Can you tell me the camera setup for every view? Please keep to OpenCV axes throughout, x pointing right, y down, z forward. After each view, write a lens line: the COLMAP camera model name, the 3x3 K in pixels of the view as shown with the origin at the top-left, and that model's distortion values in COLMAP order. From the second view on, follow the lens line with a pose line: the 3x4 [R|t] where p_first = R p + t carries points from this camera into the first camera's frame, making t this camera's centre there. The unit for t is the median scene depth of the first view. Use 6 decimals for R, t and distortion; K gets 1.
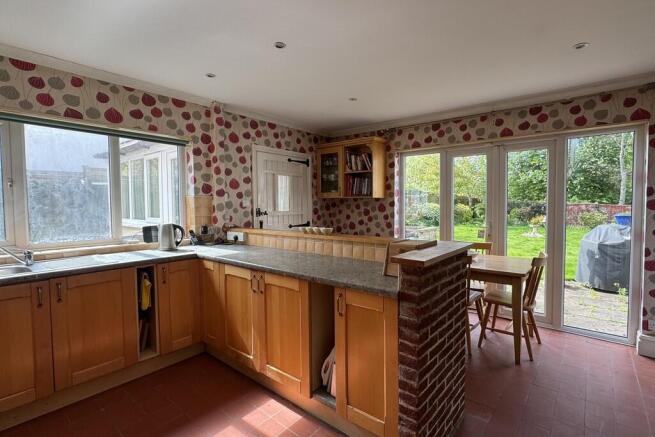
lens RADIAL K [[317.7, 0, 325.1], [0, 317.7, 217.9], [0, 0, 1]] dist [0.000748, 0.000689]
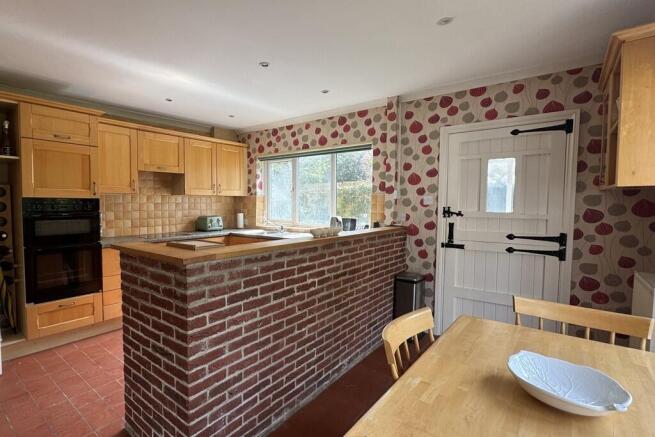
lens RADIAL K [[317.7, 0, 323.5], [0, 317.7, 221.2], [0, 0, 1]] dist [0.000748, 0.000689]
pose [[0.043523, 0.059559, -0.997276, 0.586060], [-0.050335, 0.997084, 0.057351, -0.025564], [0.997784, 0.047702, 0.046394, 0.684368]]
